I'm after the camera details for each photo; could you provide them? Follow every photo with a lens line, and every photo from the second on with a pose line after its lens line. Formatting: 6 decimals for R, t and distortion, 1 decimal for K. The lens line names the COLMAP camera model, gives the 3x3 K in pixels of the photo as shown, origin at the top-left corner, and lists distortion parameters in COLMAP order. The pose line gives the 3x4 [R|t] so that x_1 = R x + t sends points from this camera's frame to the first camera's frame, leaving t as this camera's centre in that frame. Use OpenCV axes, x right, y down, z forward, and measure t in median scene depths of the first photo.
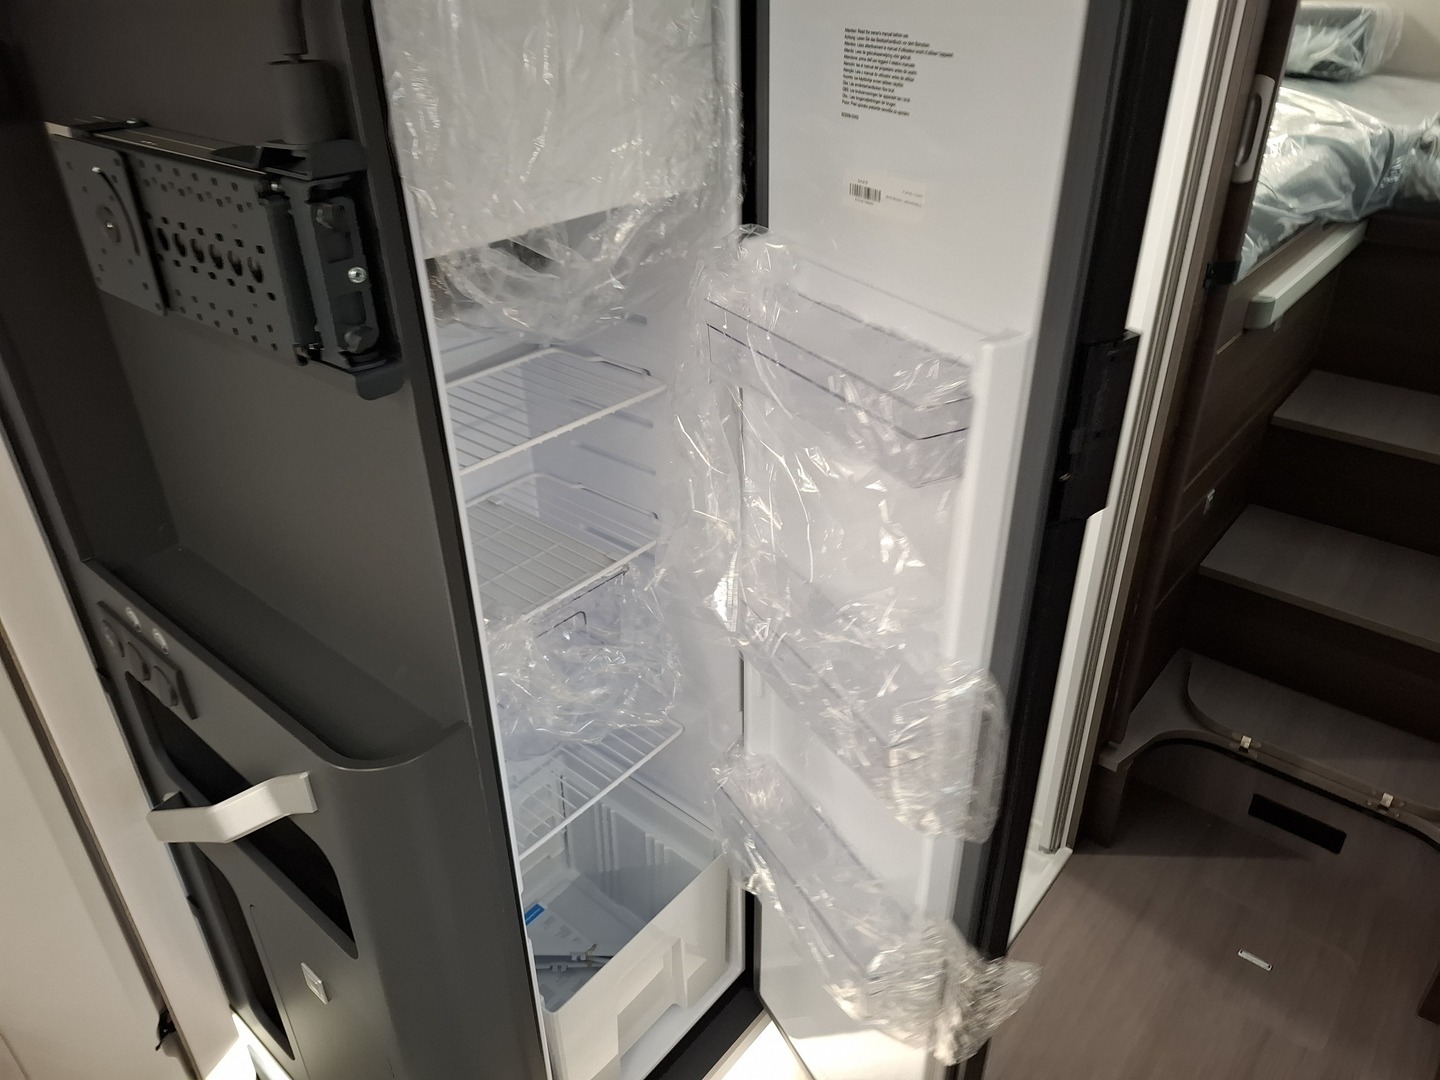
lens RADIAL K [[976.8, 0, 720.0], [0, 976.8, 540.0], [0, 0, 1]] dist [0.092900, -0.083430]
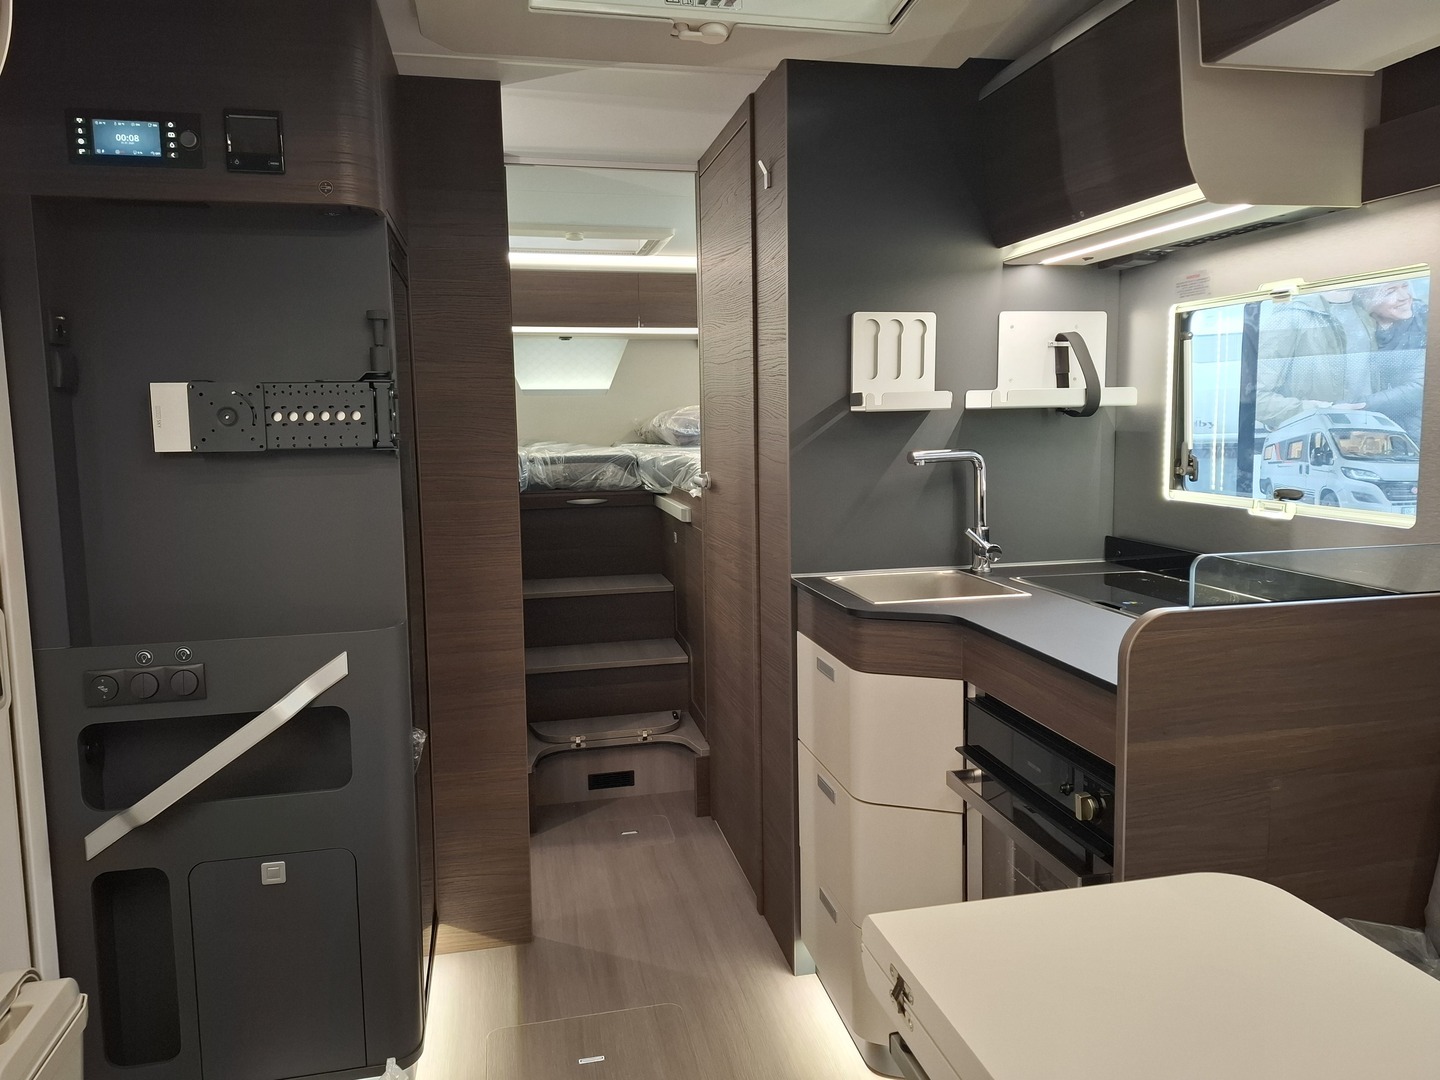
lens RADIAL K [[999.0, 0, 701.5], [0, 999.0, 511.6], [0, 0, 1]] dist [0.103733, -0.123502]
pose [[0.618177, -0.058191, 0.783882, -0.756291], [0.393325, 0.886325, -0.244384, 0.368642], [-0.680553, 0.459393, 0.570794, -0.405210]]
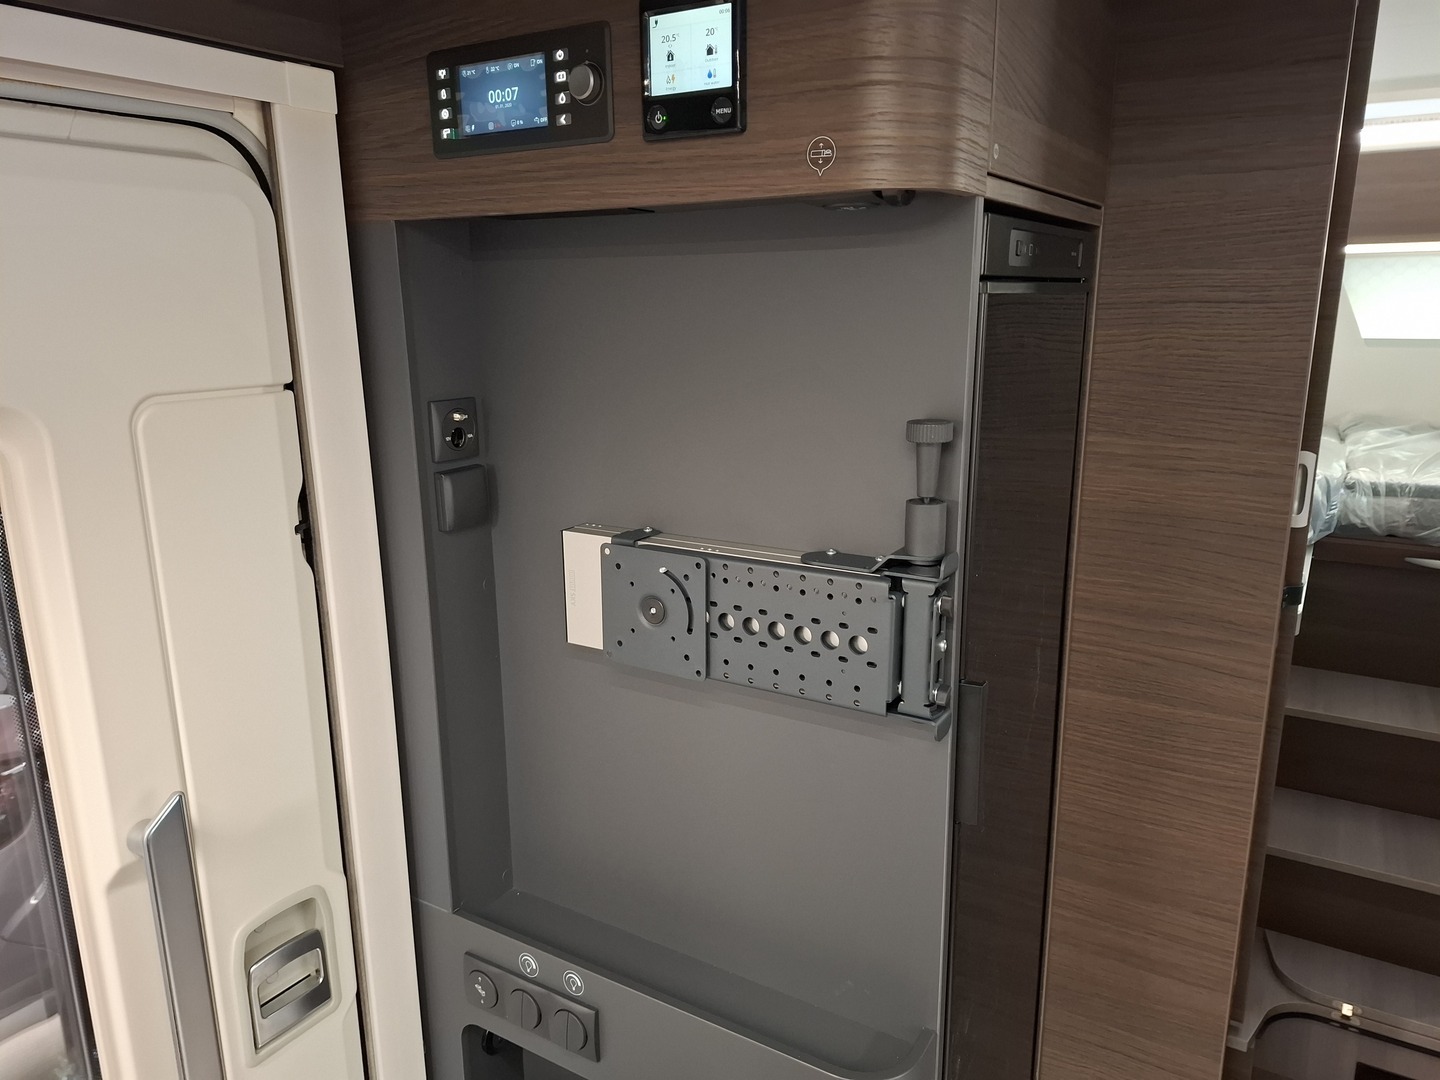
lens RADIAL K [[1010.8, 0, 687.8], [0, 1010.8, 564.6], [0, 0, 1]] dist [0.102196, -0.127492]
pose [[0.988189, -0.033989, 0.149420, -0.322782], [0.073982, 0.959743, -0.270961, -0.011493], [-0.134195, 0.278815, 0.950922, -0.091873]]
